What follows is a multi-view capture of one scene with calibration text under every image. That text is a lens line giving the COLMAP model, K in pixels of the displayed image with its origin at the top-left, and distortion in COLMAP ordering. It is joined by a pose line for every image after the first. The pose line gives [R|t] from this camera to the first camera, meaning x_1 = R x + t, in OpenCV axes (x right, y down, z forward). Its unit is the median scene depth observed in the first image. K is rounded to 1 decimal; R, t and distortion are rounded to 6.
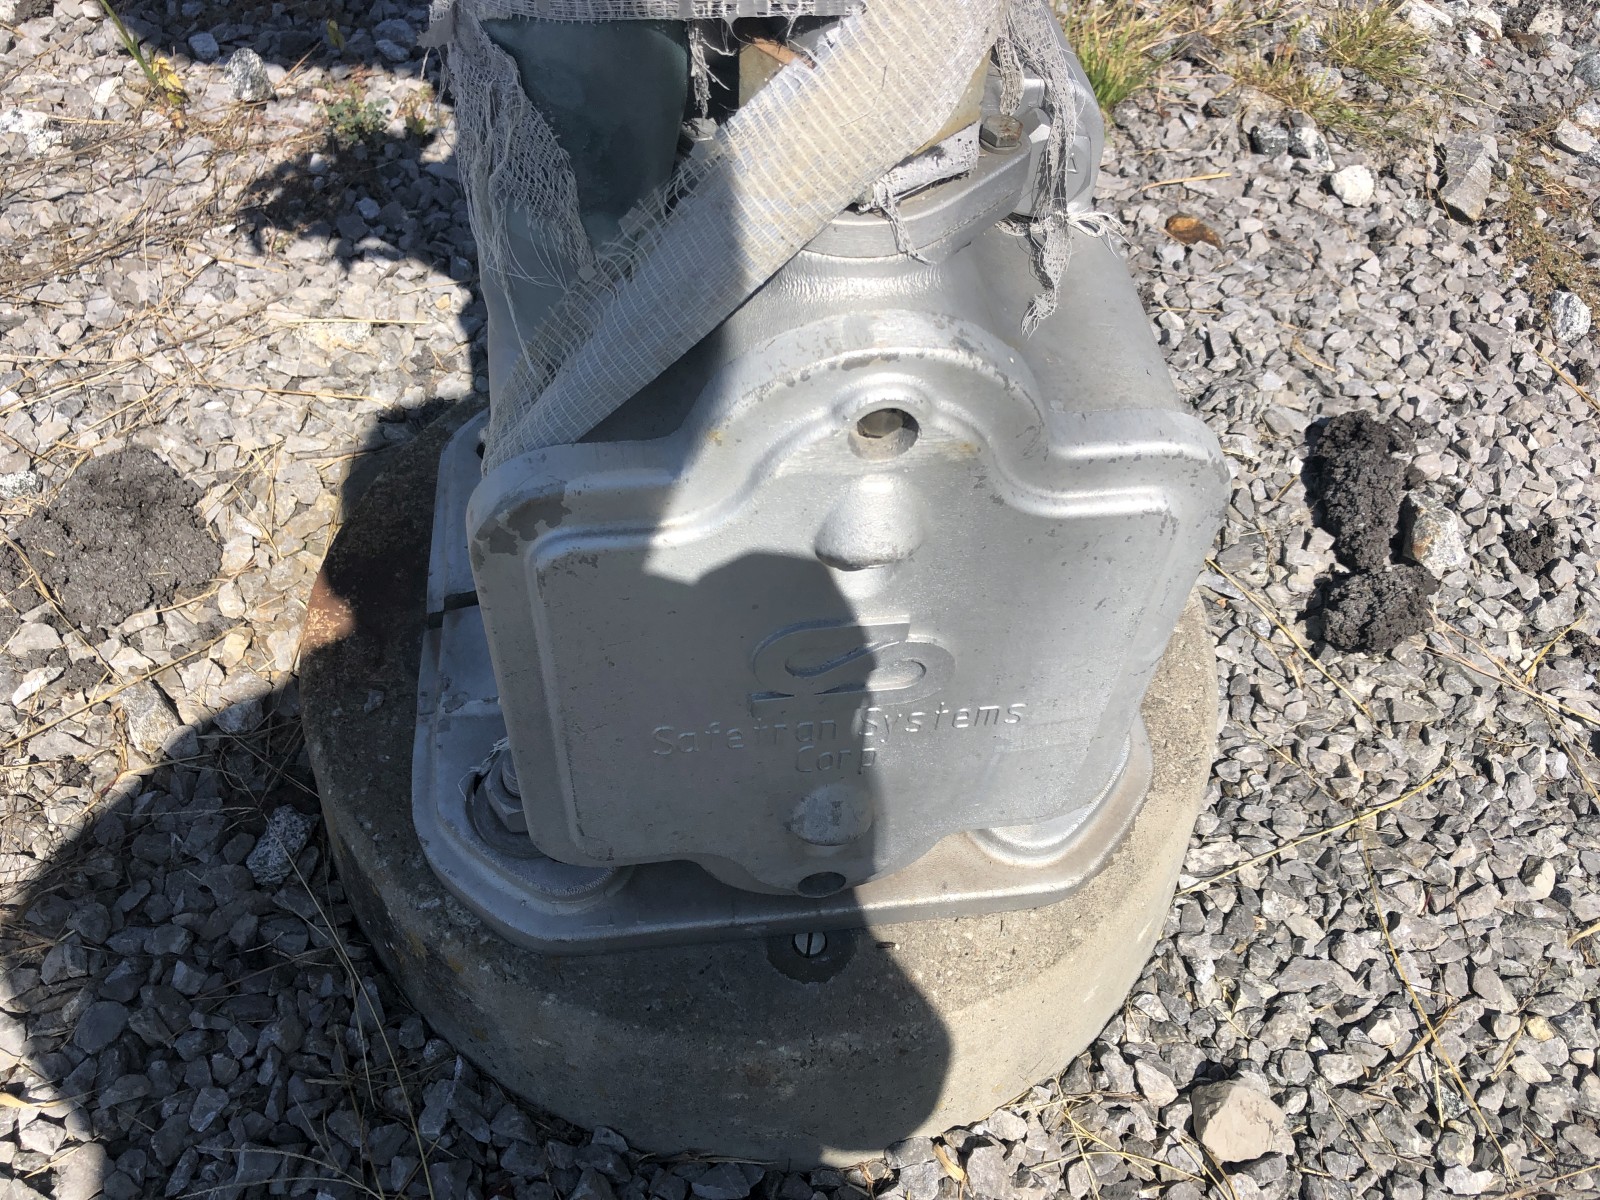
lens RADIAL K [[1341.1, 0, 802.6], [0, 1341.1, 568.9], [0, 0, 1]] dist [-0.004525, 0.026229]
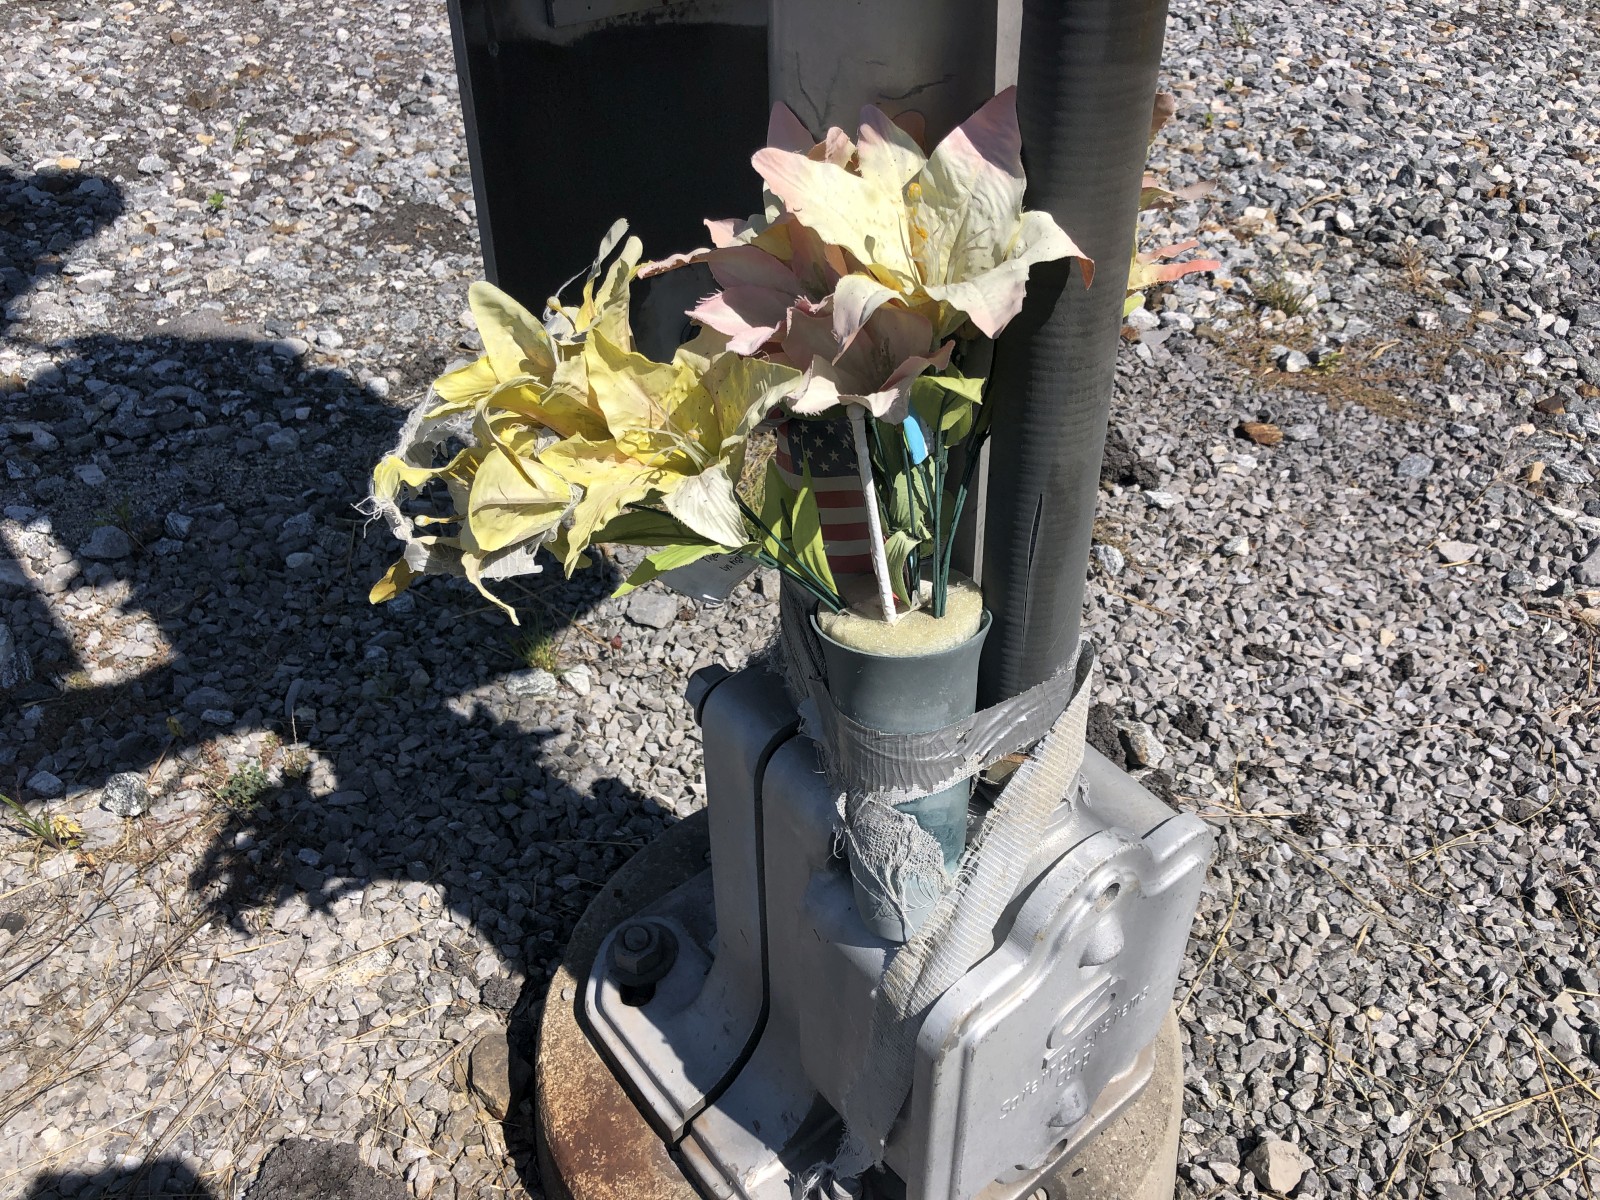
lens RADIAL K [[1341.1, 0, 802.6], [0, 1341.1, 568.9], [0, 0, 1]] dist [-0.004525, 0.026229]
pose [[0.851384, -0.368112, 0.373683, -0.420583], [0.435611, 0.893046, -0.112744, -0.239698], [-0.292214, 0.258769, 0.920679, -0.398589]]
